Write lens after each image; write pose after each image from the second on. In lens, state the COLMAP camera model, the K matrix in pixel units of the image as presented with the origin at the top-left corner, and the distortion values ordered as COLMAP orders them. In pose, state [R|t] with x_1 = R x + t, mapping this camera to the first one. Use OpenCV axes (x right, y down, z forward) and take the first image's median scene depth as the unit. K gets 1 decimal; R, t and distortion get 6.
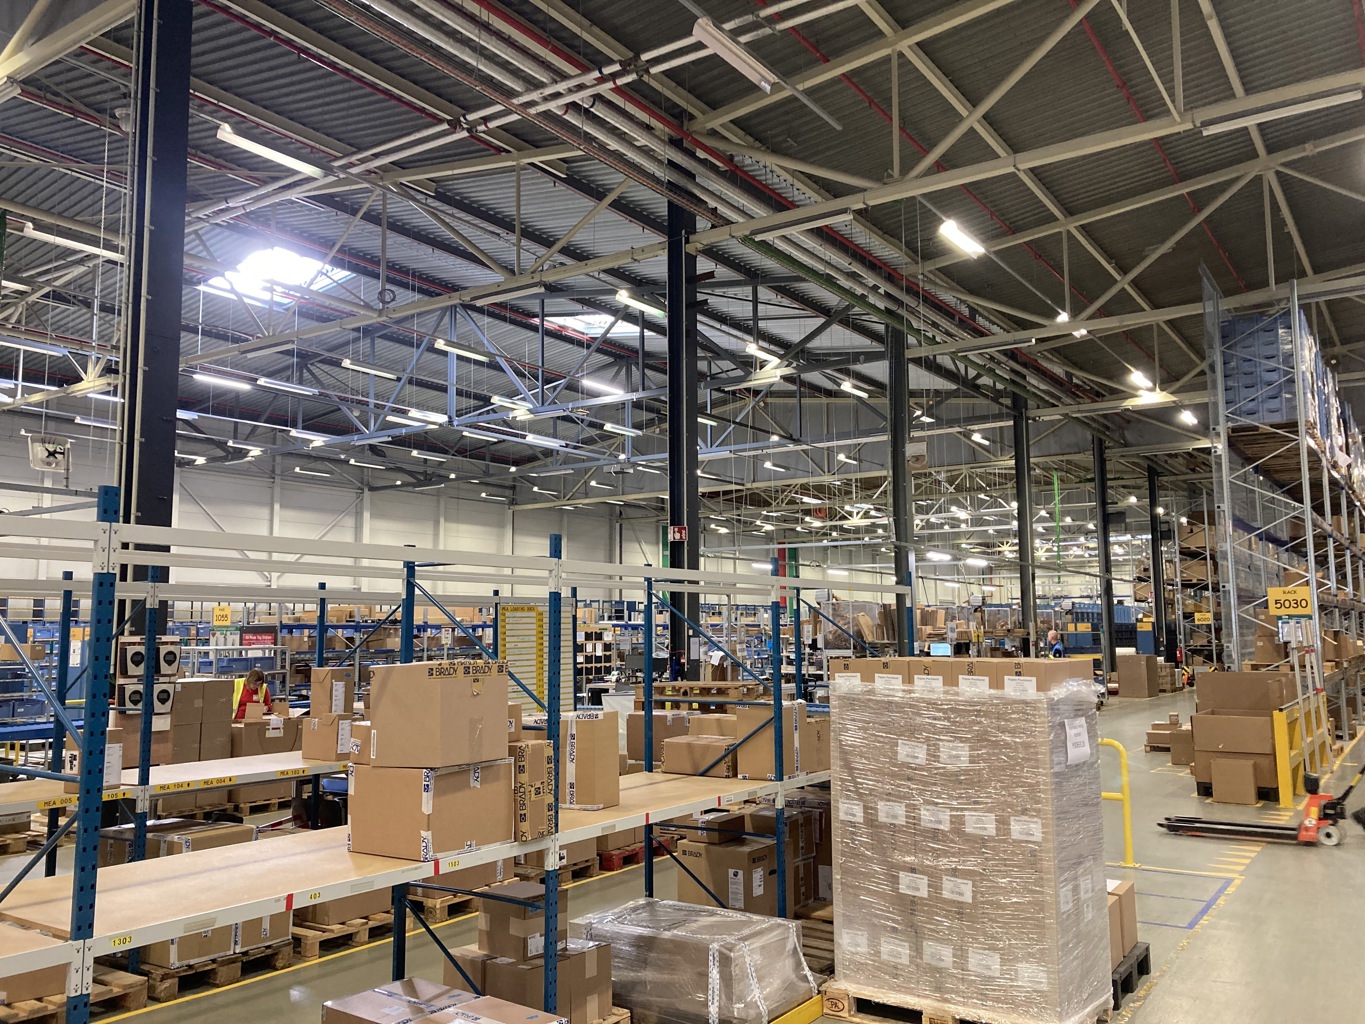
lens RADIAL K [[1083.0, 0, 669.9], [0, 1083.0, 507.5], [0, 0, 1]] dist [0.012942, 0.005728]
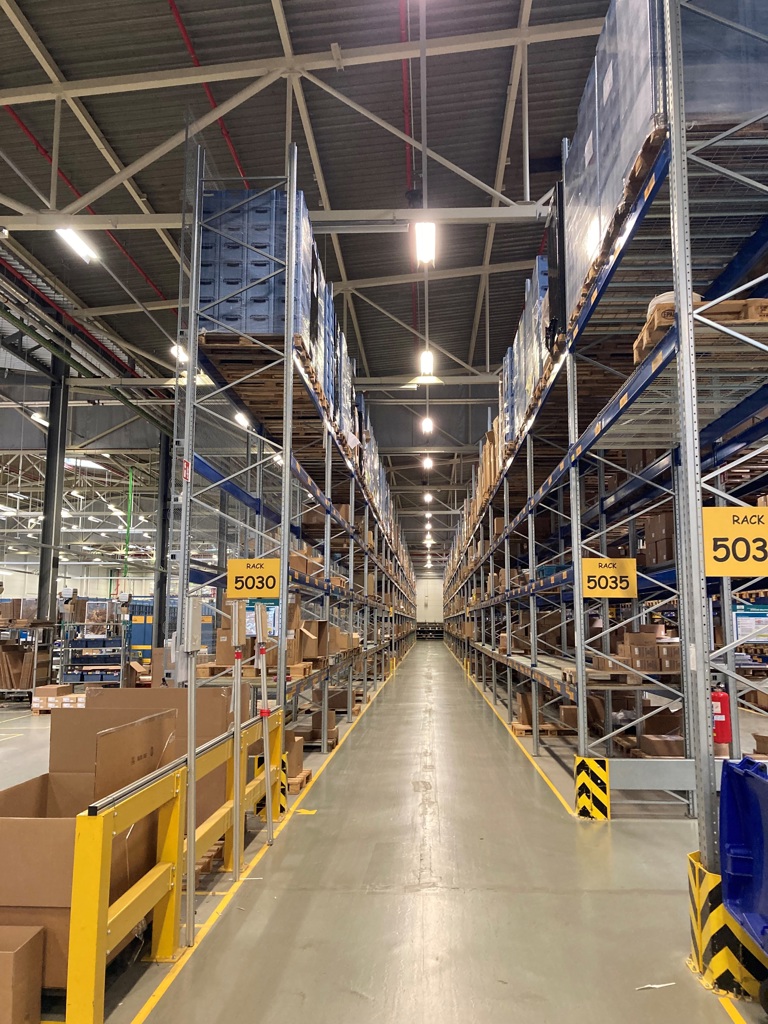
lens RADIAL K [[812.4, 0, 387.5], [0, 812.4, 512.1], [0, 0, 1]] dist [0.012942, 0.005728]
pose [[0.843598, 0.077994, 0.531280, 0.267273], [-0.066363, 0.996954, -0.040982, 0.043773], [-0.532858, -0.000684, 0.846204, 0.377467]]
